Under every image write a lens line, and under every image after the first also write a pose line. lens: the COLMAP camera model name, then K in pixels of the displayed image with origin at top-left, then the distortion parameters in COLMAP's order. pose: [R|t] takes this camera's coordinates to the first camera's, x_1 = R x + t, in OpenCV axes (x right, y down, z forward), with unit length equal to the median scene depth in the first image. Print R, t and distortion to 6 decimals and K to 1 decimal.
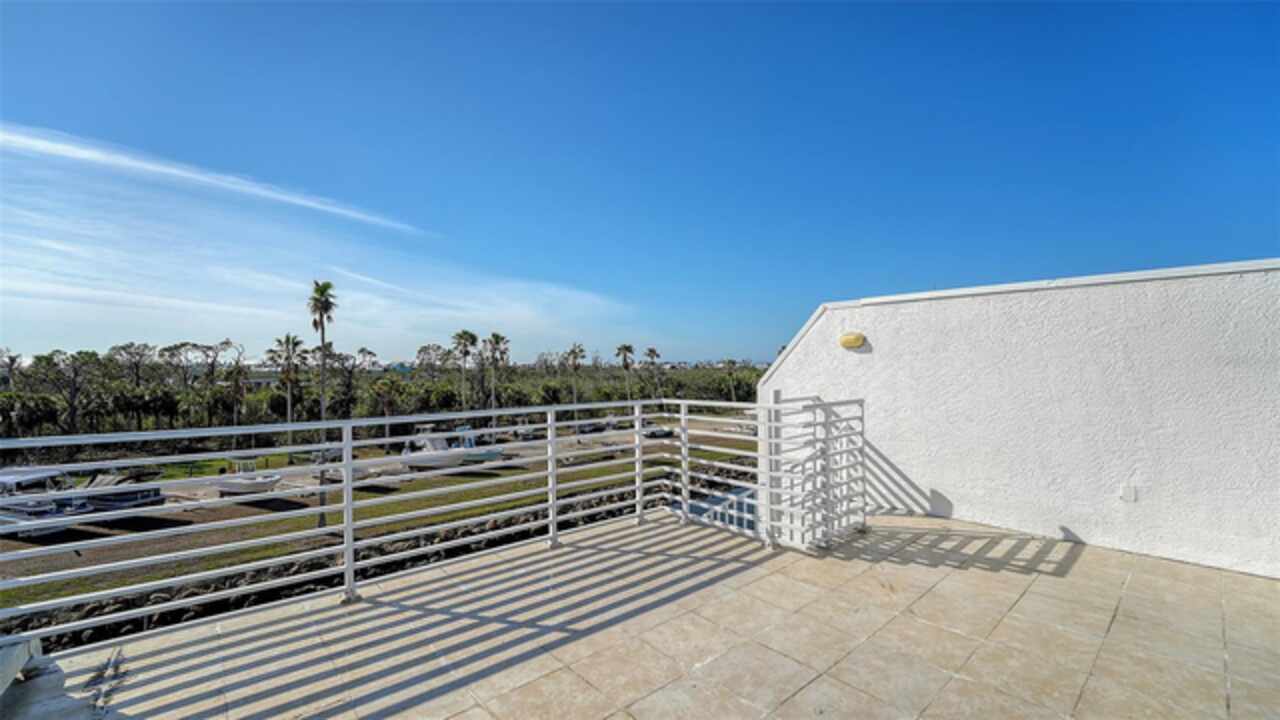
lens RADIAL K [[516.8, 0, 627.8], [0, 516.8, 360.8], [0, 0, 1]] dist [-0.020555, 0.000424]
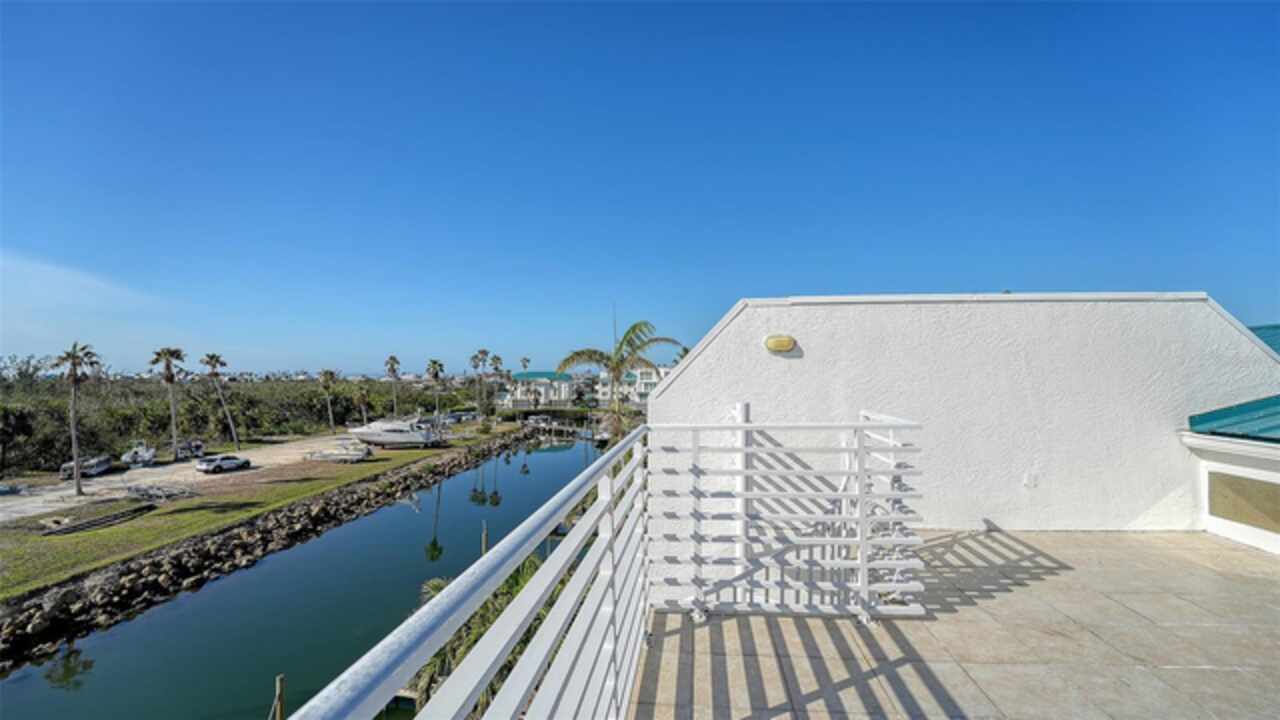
lens RADIAL K [[516.8, 0, 627.8], [0, 516.8, 360.8], [0, 0, 1]] dist [-0.020555, 0.000424]
pose [[0.726448, 0.022348, 0.686858, -0.382675], [-0.006287, 0.999645, -0.025876, 0.015180], [-0.687193, 0.014479, 0.726331, 0.584688]]
